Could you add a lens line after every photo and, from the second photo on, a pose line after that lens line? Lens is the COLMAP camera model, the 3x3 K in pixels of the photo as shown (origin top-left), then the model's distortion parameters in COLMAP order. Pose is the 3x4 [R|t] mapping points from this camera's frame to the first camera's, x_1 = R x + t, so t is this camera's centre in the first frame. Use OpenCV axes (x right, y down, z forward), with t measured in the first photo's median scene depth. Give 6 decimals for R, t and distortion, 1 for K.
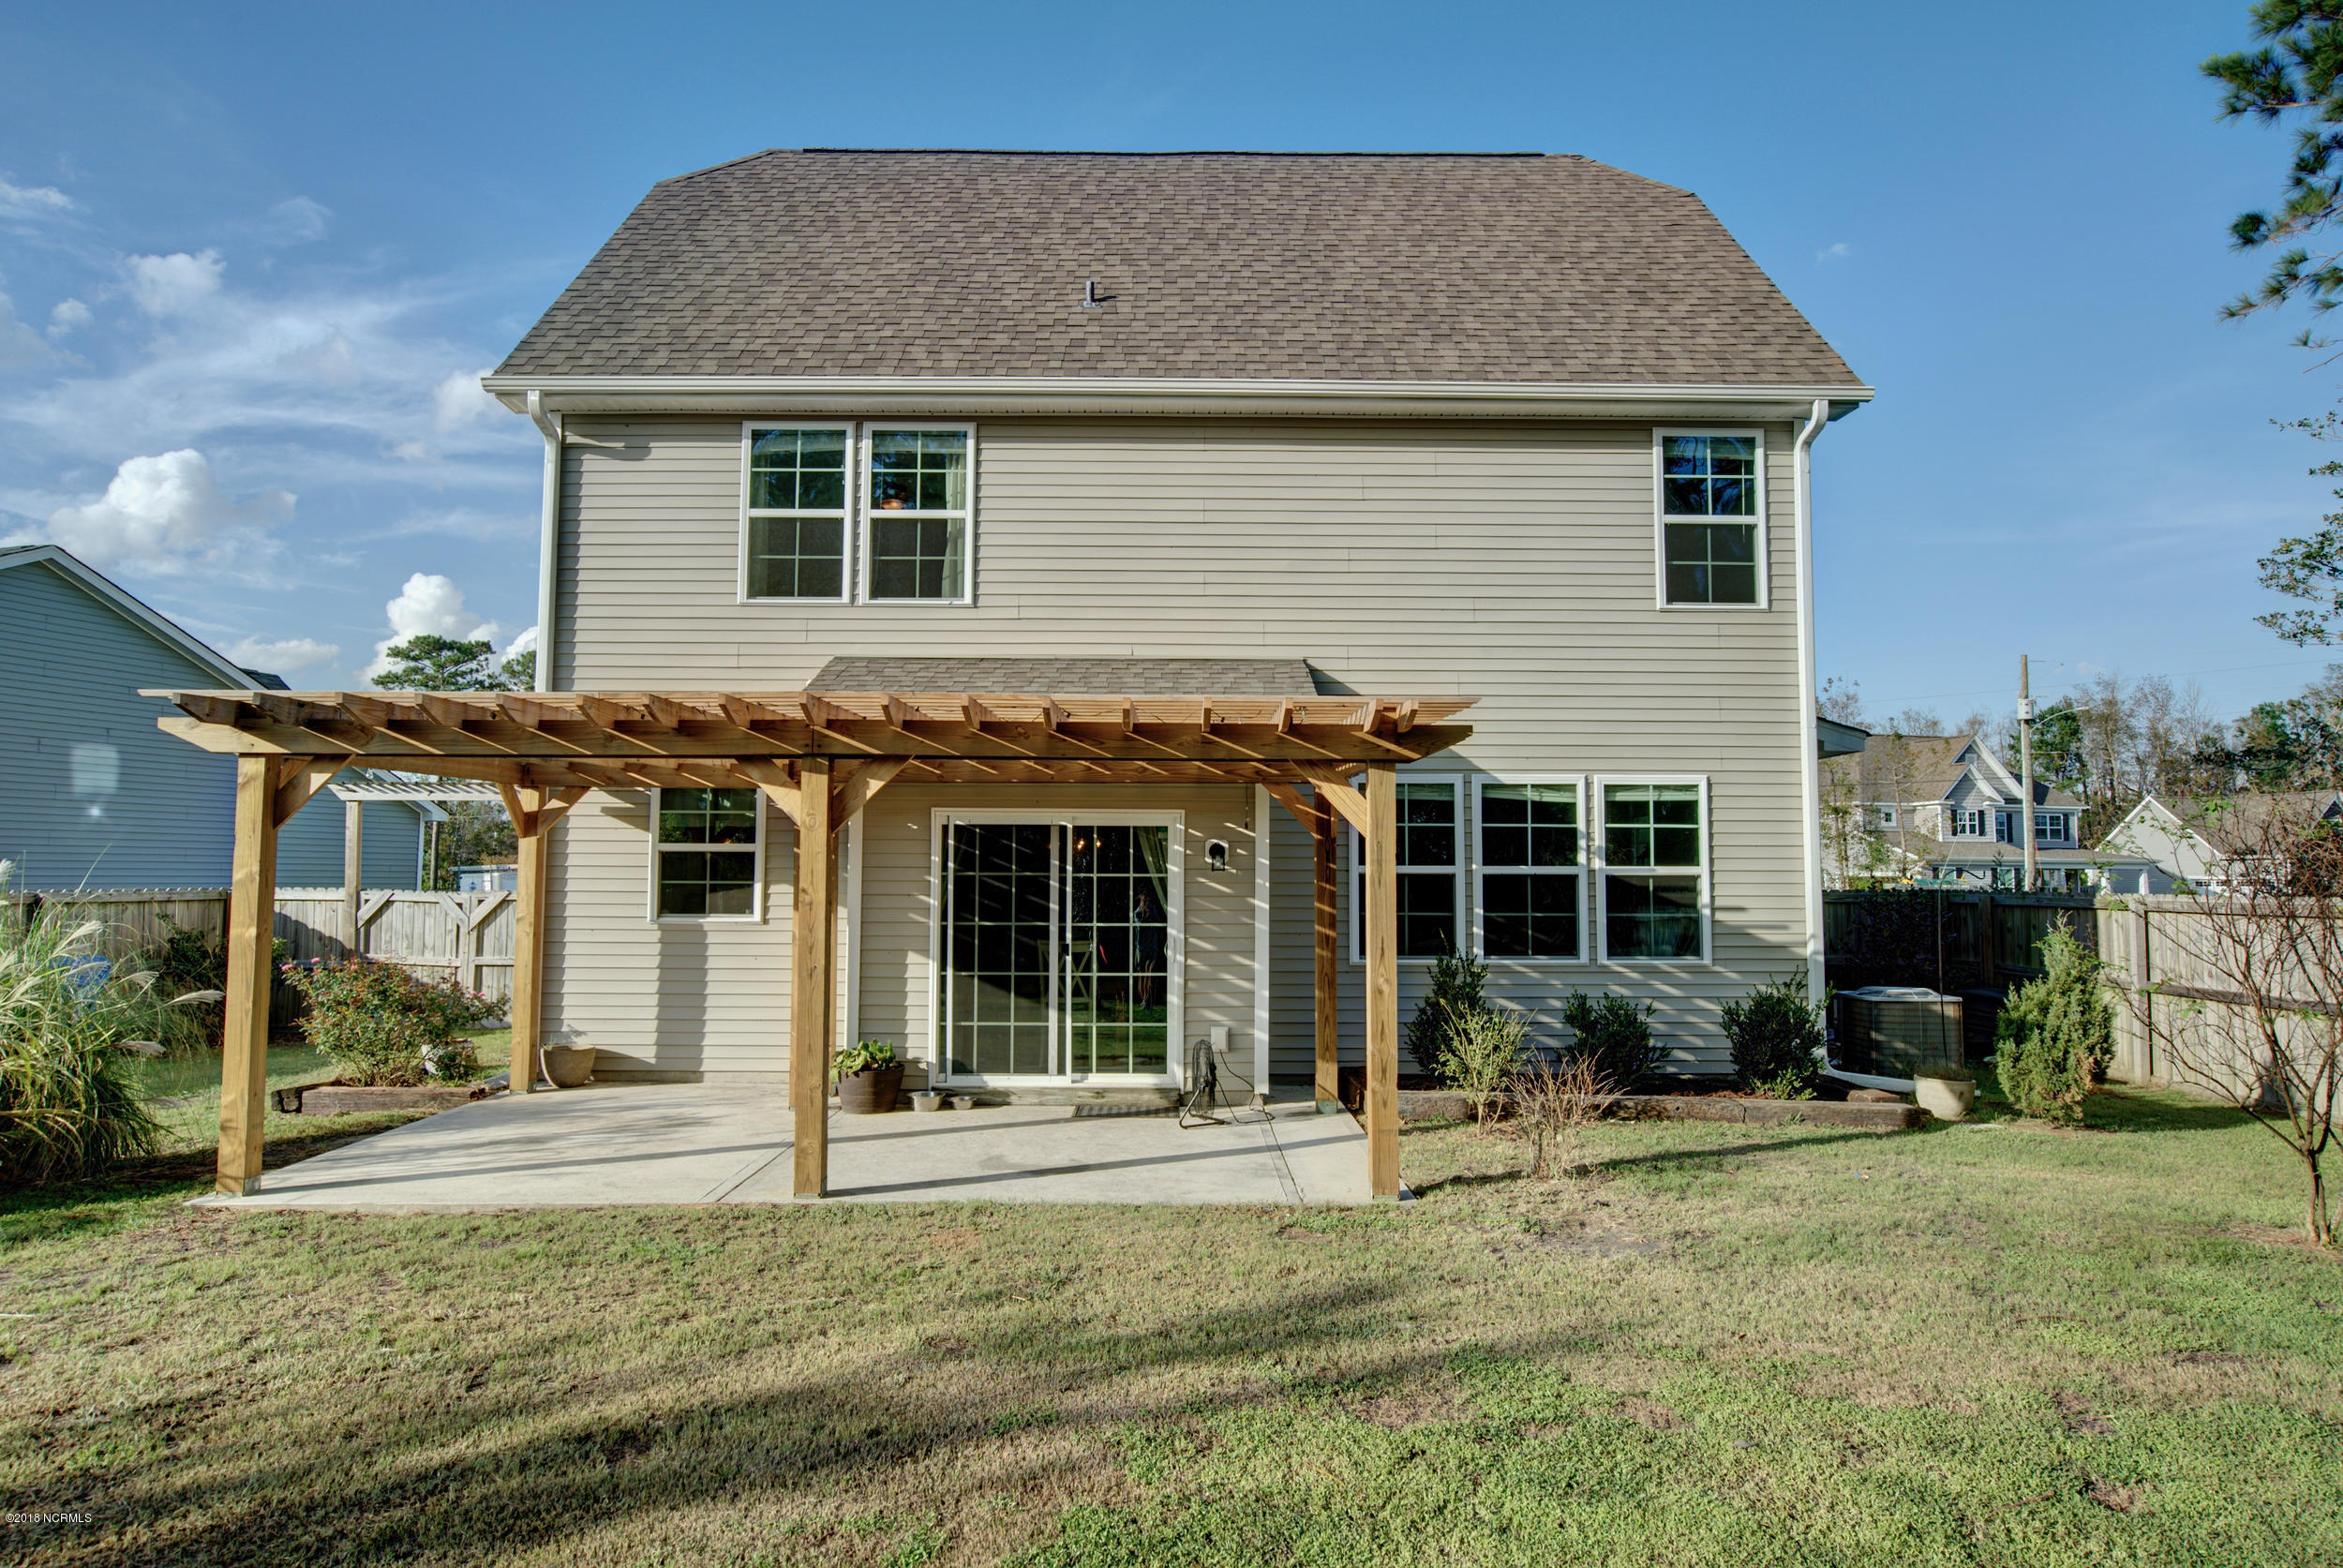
lens RADIAL K [[1377.0, 0, 1180.5], [0, 1377.0, 794.4], [0, 0, 1]] dist [-0.014538, 0.004292]
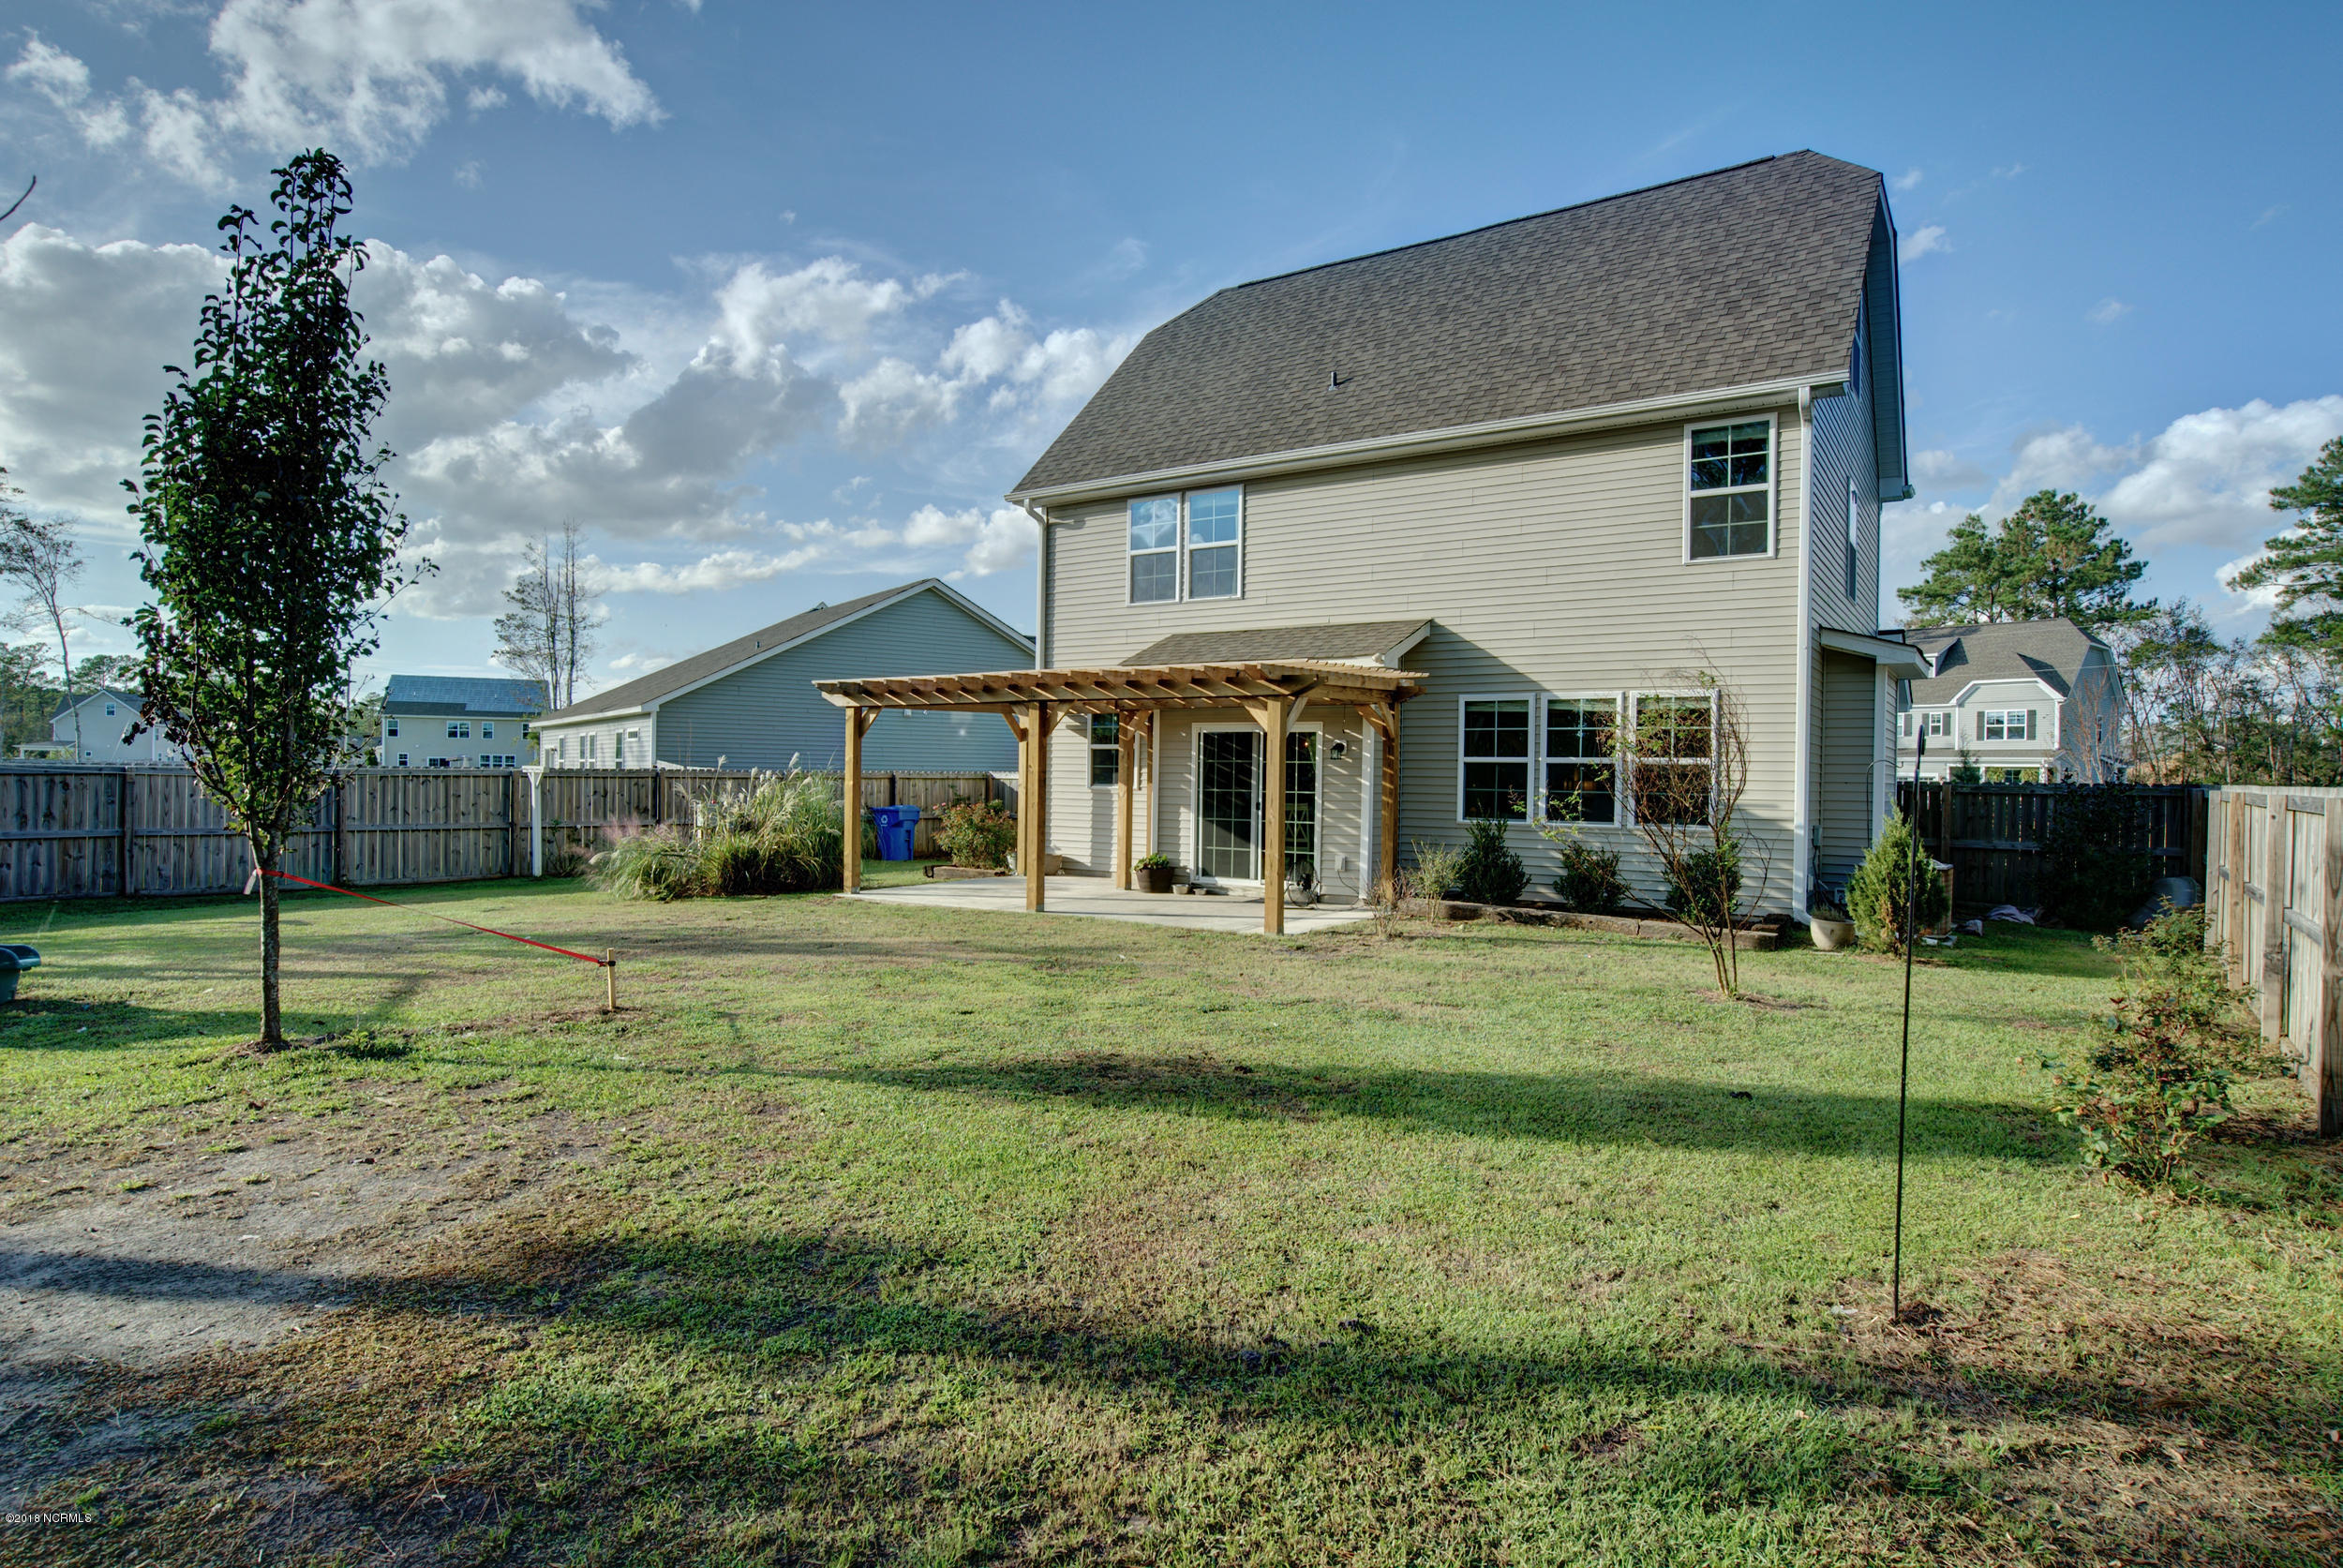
lens RADIAL K [[1248.2, 0, 1176.7], [0, 1248.2, 796.9], [0, 0, 1]] dist [-0.024978, -0.000141]
pose [[0.823684, 0.018030, -0.566763, 0.635467], [0.024538, 0.997425, 0.067391, -0.003870], [0.566518, -0.069416, 0.821120, -0.278699]]
